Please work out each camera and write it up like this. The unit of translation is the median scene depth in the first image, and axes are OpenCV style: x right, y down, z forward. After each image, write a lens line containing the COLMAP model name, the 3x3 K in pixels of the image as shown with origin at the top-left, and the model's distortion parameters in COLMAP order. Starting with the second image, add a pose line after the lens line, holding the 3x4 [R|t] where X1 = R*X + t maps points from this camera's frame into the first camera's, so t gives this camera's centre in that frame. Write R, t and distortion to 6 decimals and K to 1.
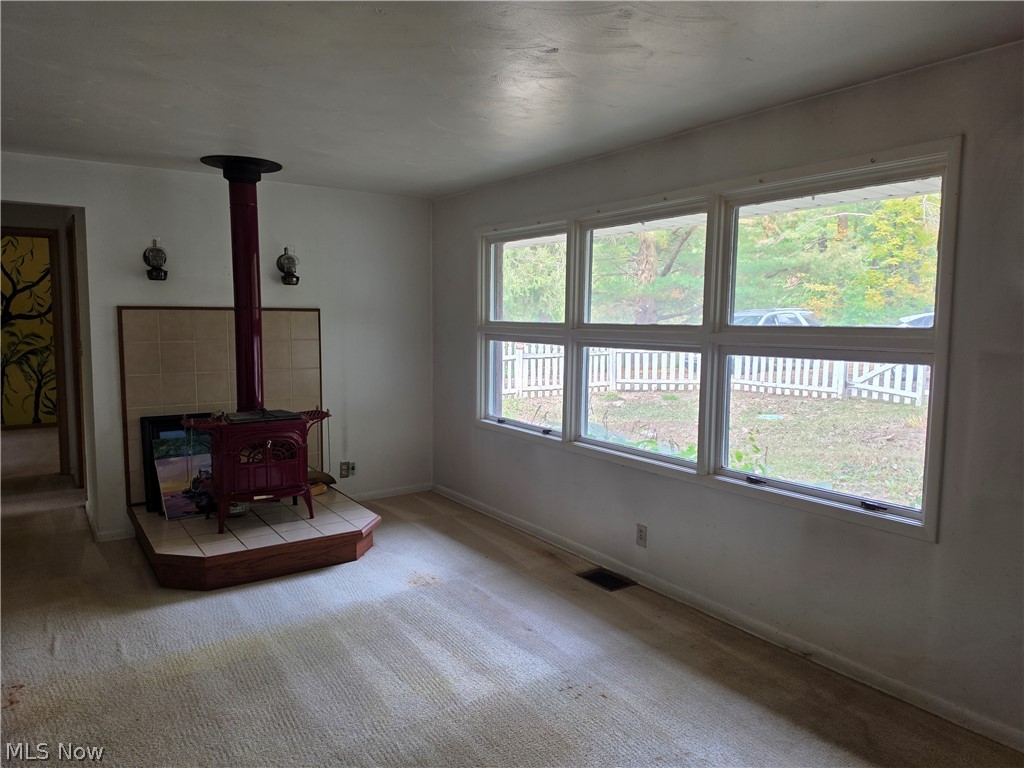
lens RADIAL K [[709.3, 0, 508.3], [0, 709.3, 390.5], [0, 0, 1]] dist [0.095016, -0.119318]
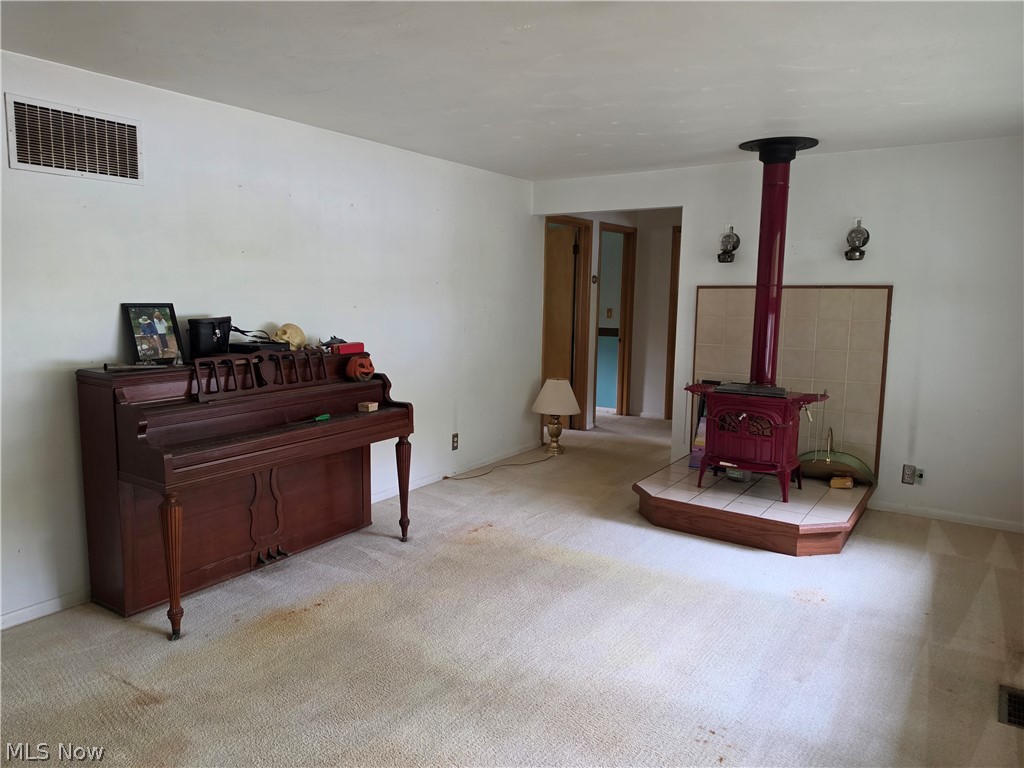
lens RADIAL K [[709.3, 0, 510.9], [0, 709.3, 383.9], [0, 0, 1]] dist [0.095016, -0.119318]
pose [[0.356245, 0.122339, -0.926349, 0.505516], [-0.108051, 0.990135, 0.089210, -0.028889], [0.928124, 0.068312, 0.365950, 0.302578]]
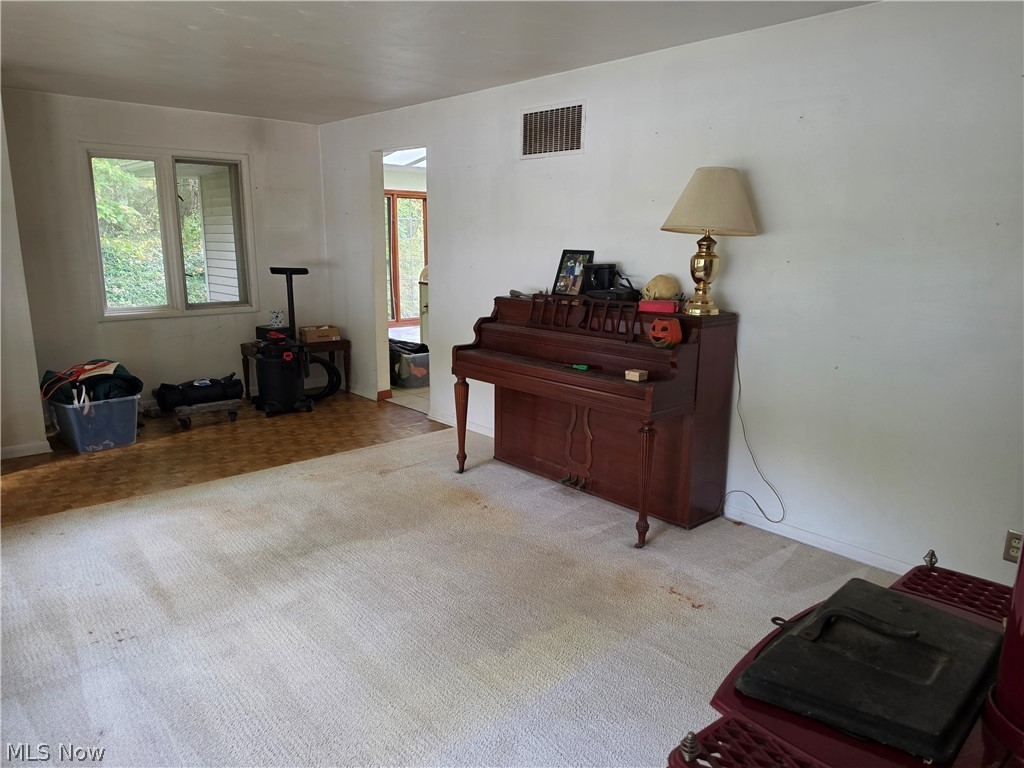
lens RADIAL K [[709.3, 0, 510.4], [0, 709.3, 400.5], [0, 0, 1]] dist [0.095016, -0.119318]
pose [[-0.995959, 0.012449, -0.088939, -0.221701], [-0.017283, 0.945264, 0.325848, -0.129890], [0.088128, 0.326068, -0.941229, 1.241729]]
